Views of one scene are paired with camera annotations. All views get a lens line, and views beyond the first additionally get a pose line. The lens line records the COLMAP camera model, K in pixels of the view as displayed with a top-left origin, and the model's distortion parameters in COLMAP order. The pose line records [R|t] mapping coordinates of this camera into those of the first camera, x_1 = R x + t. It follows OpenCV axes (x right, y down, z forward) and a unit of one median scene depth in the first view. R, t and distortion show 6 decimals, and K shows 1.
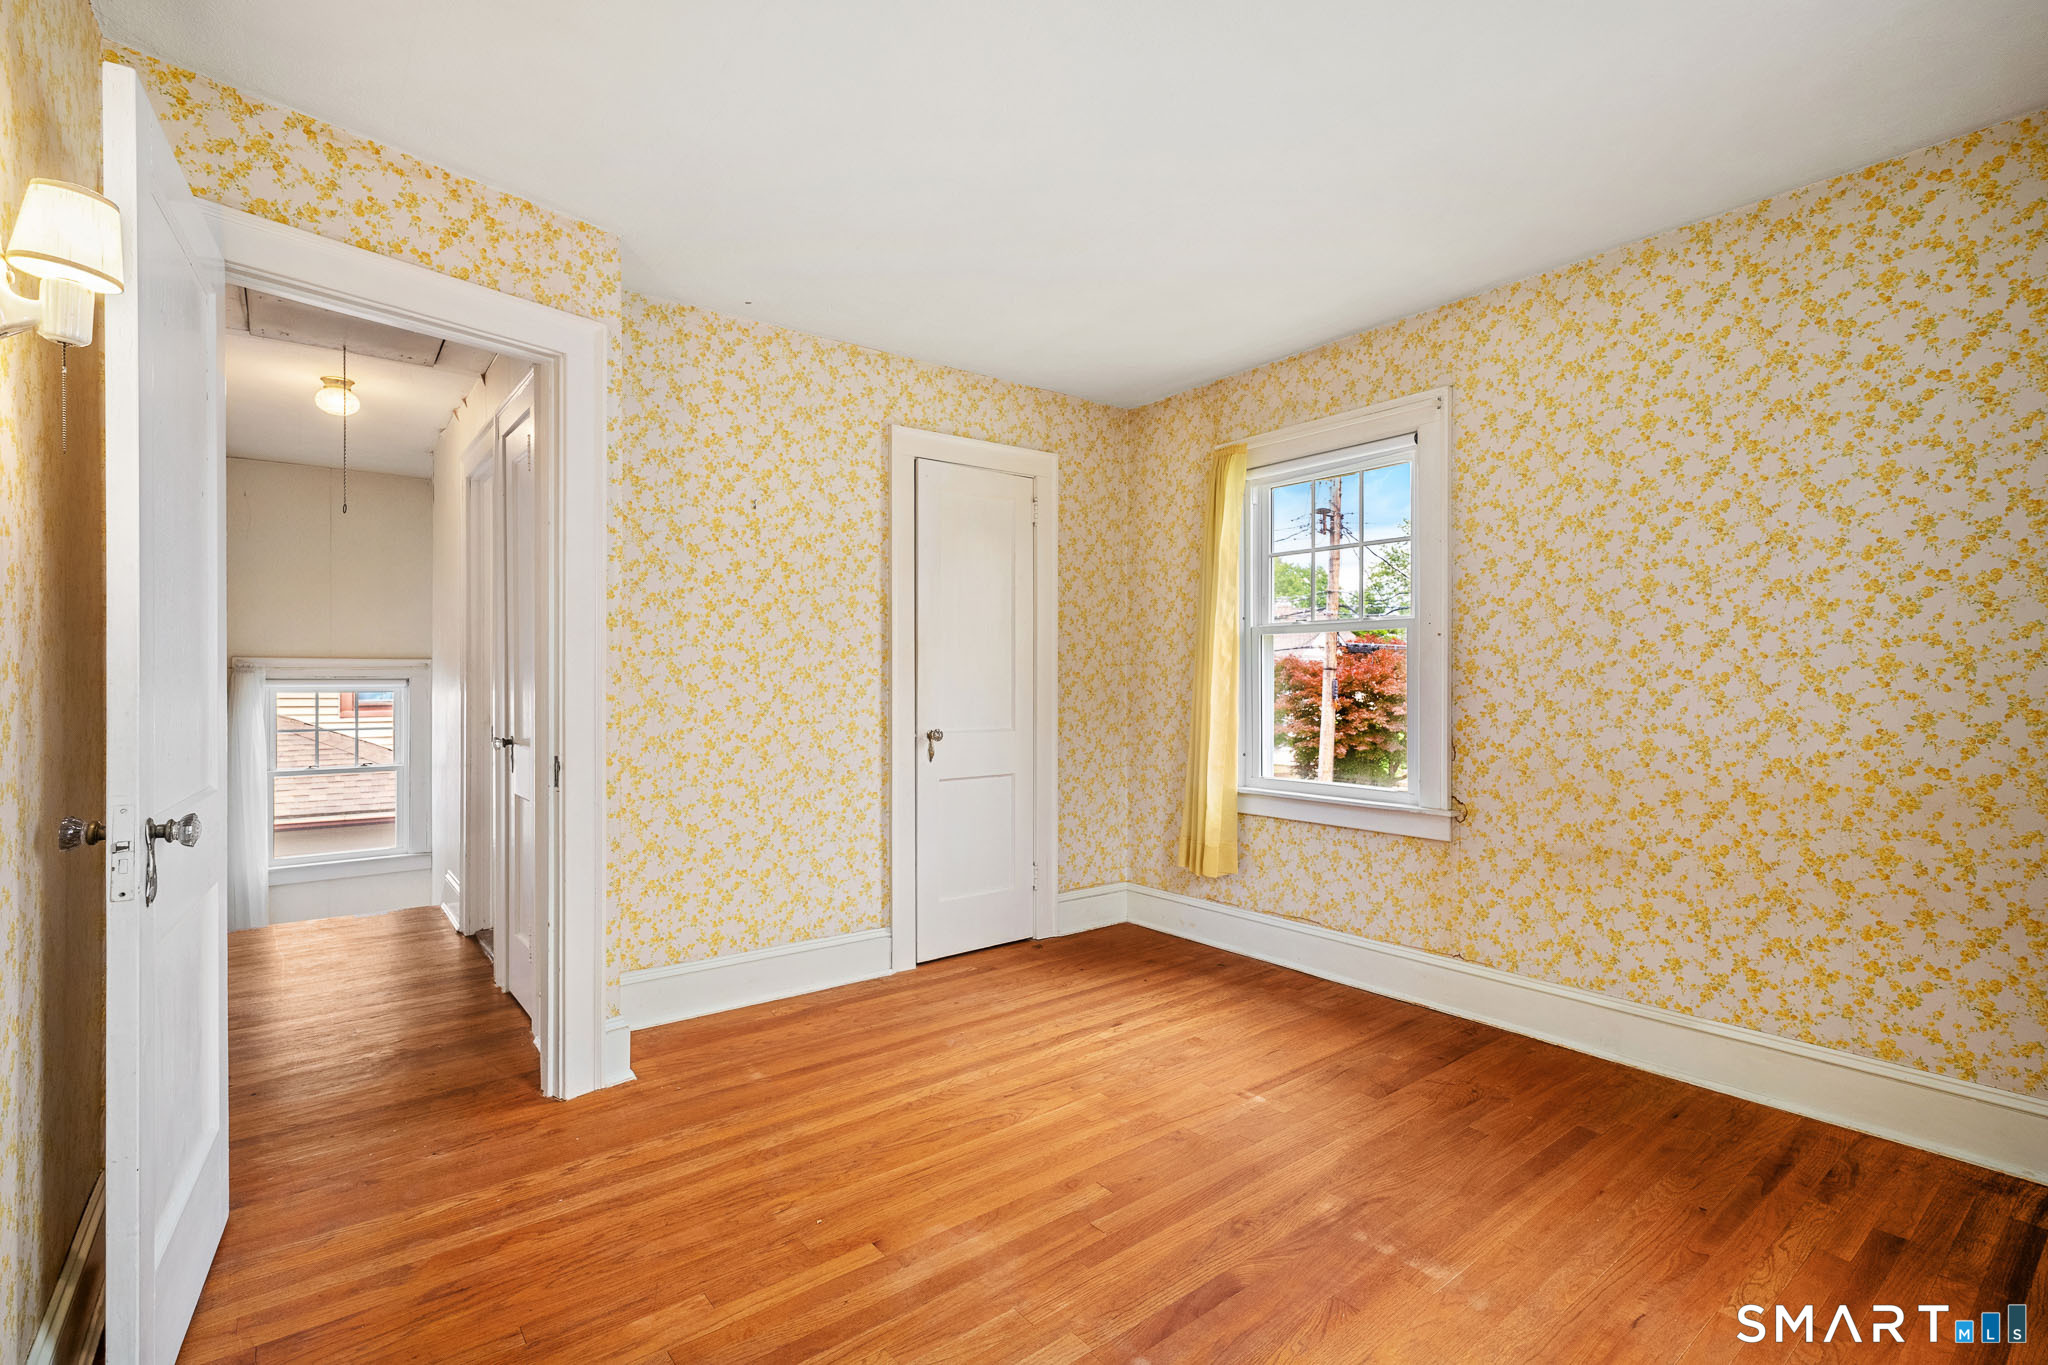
lens RADIAL K [[934.0, 0, 1019.3], [0, 934.0, 685.5], [0, 0, 1]] dist [-0.000565, 0.000217]
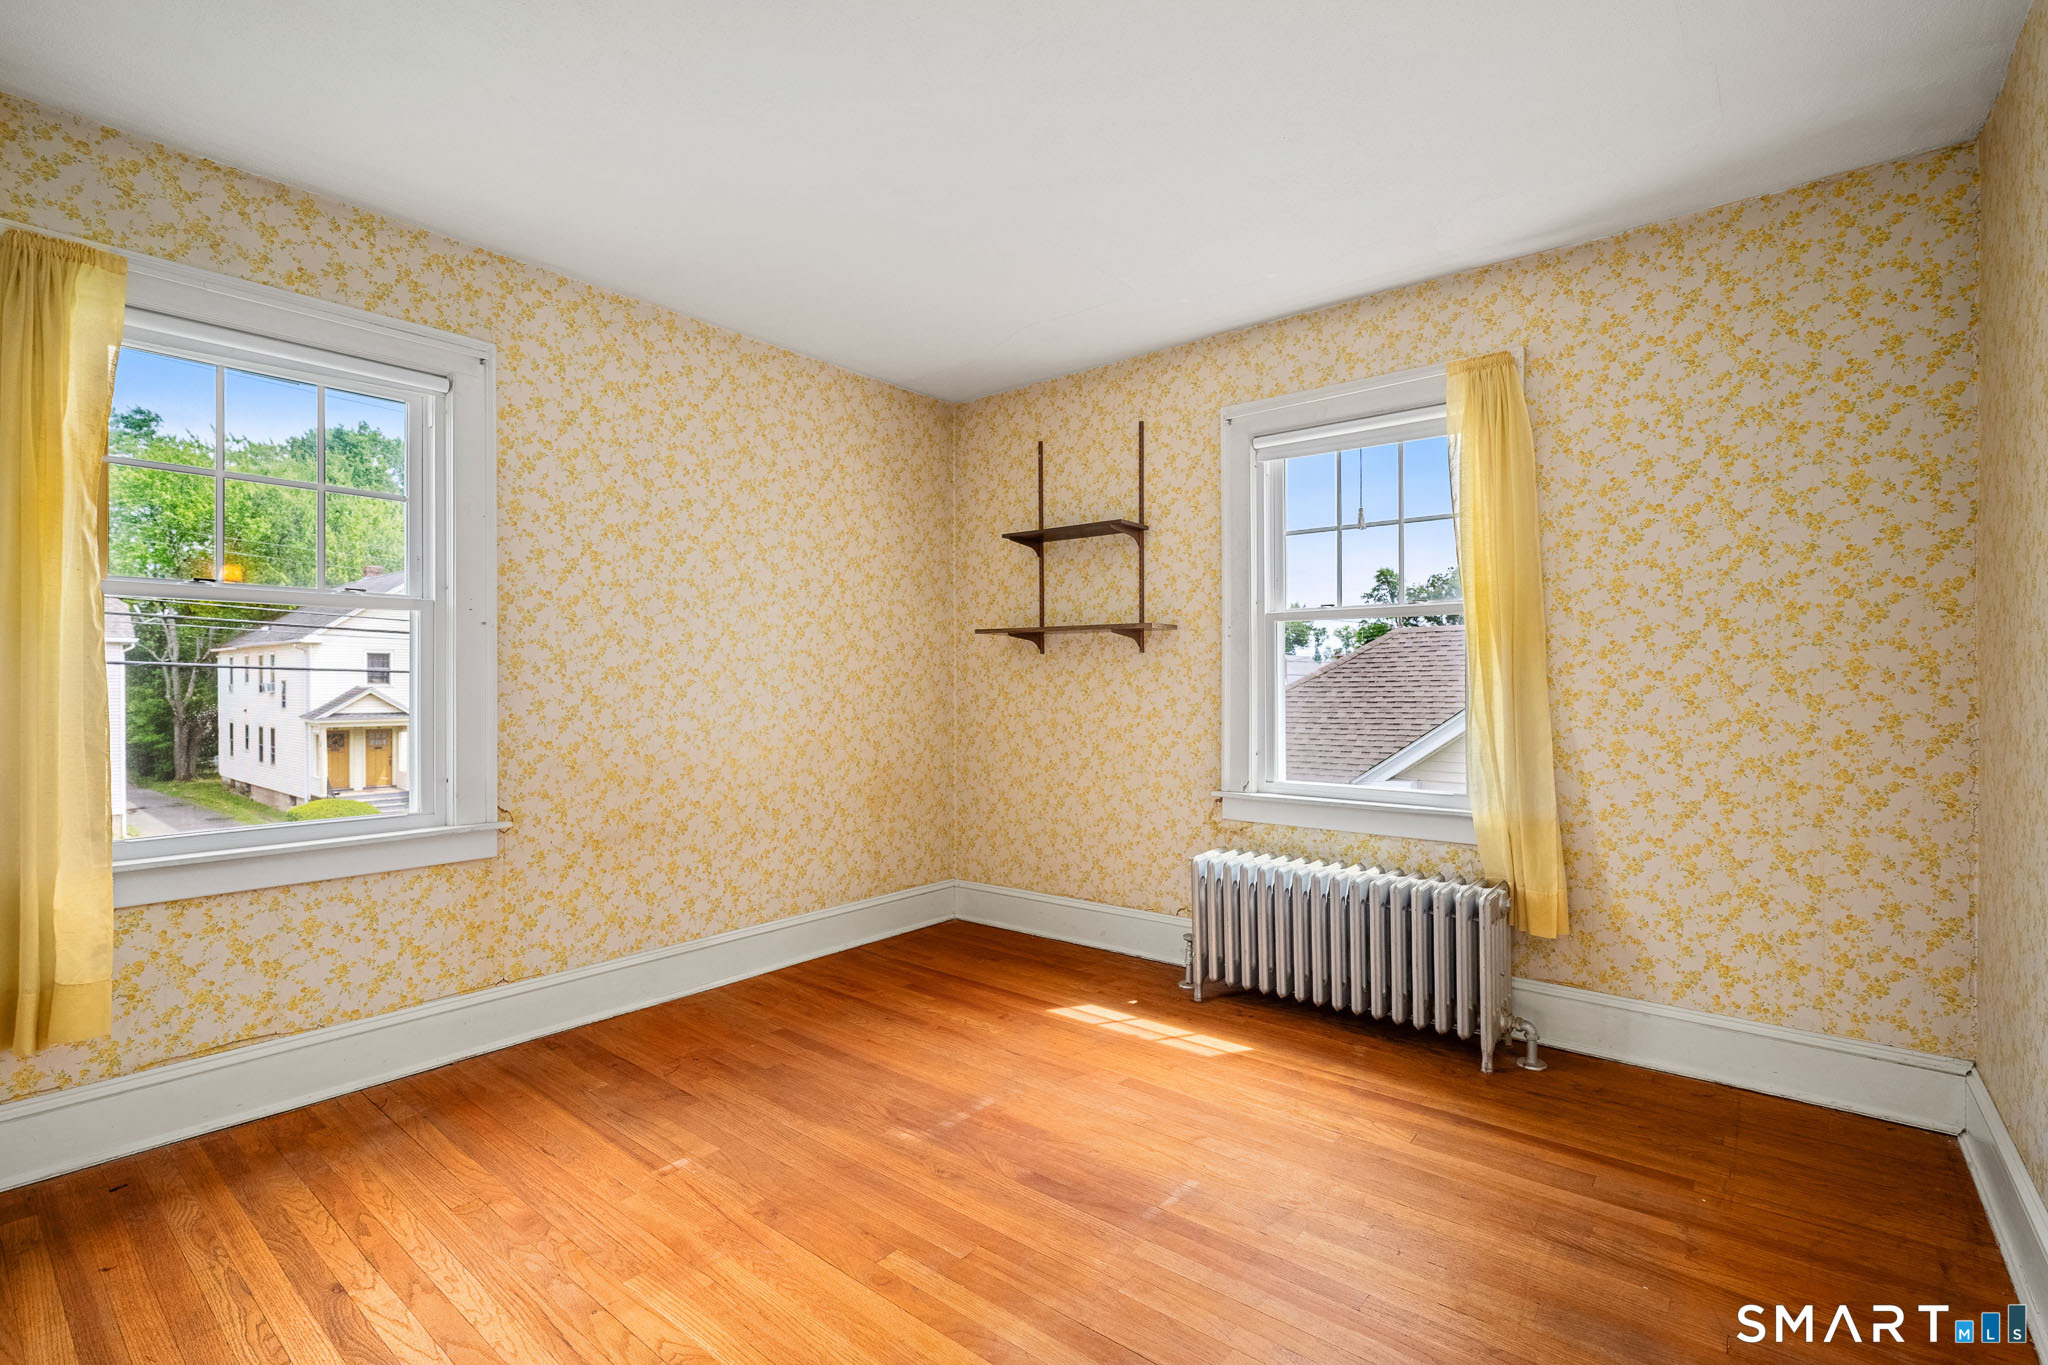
lens RADIAL K [[934.0, 0, 1017.5], [0, 934.0, 685.3], [0, 0, 1]] dist [-0.000565, 0.000217]
pose [[-0.219452, -0.003055, 0.975618, -0.560878], [0.006261, 0.999970, 0.004539, 0.002963], [-0.975603, 0.007104, -0.219427, 0.767387]]
